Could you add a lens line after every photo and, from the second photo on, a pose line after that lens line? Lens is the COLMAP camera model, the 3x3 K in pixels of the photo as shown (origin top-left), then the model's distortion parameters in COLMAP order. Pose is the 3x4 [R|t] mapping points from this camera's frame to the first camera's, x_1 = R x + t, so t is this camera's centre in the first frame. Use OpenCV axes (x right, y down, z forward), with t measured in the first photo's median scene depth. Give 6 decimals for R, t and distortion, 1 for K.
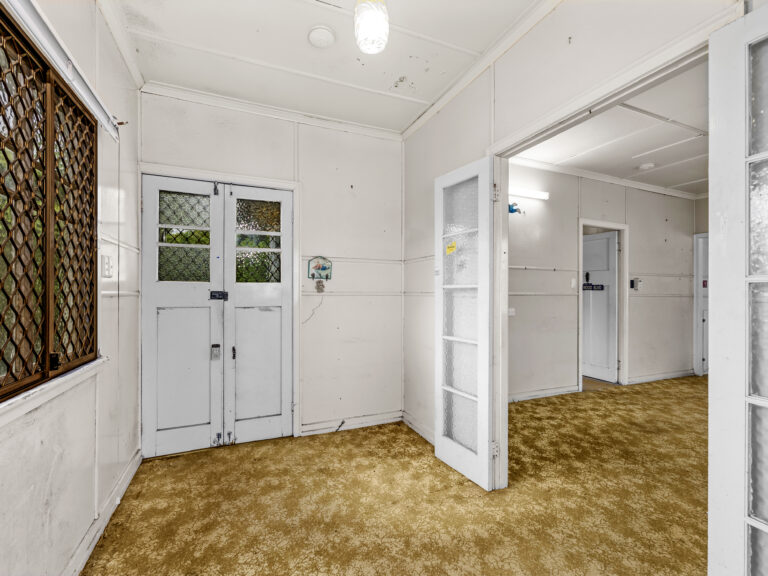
lens RADIAL K [[344.3, 0, 384.3], [0, 344.3, 292.3], [0, 0, 1]] dist [0.010057, -0.000893]
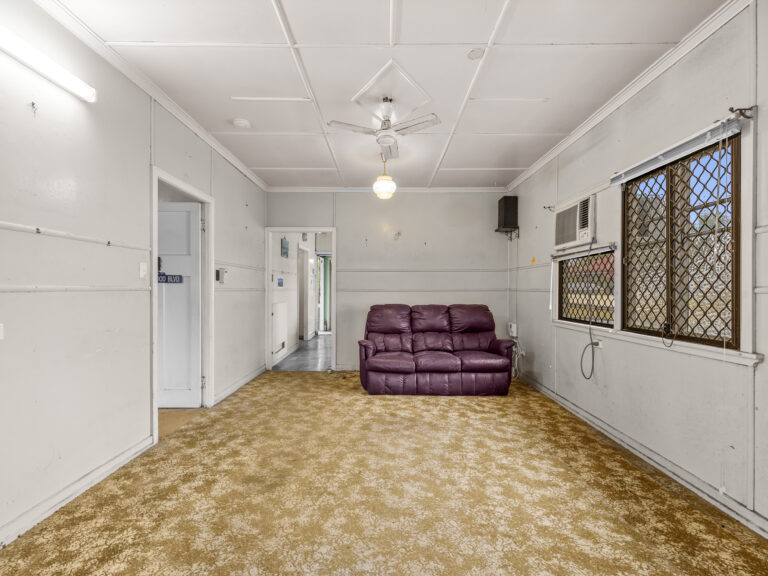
lens RADIAL K [[344.3, 0, 383.9], [0, 344.3, 289.7], [0, 0, 1]] dist [0.010057, -0.000893]
pose [[0.395438, -0.007813, 0.918459, 0.152297], [-0.001153, 0.999959, 0.009003, 0.001586], [-0.918492, -0.004619, 0.395413, 0.362247]]
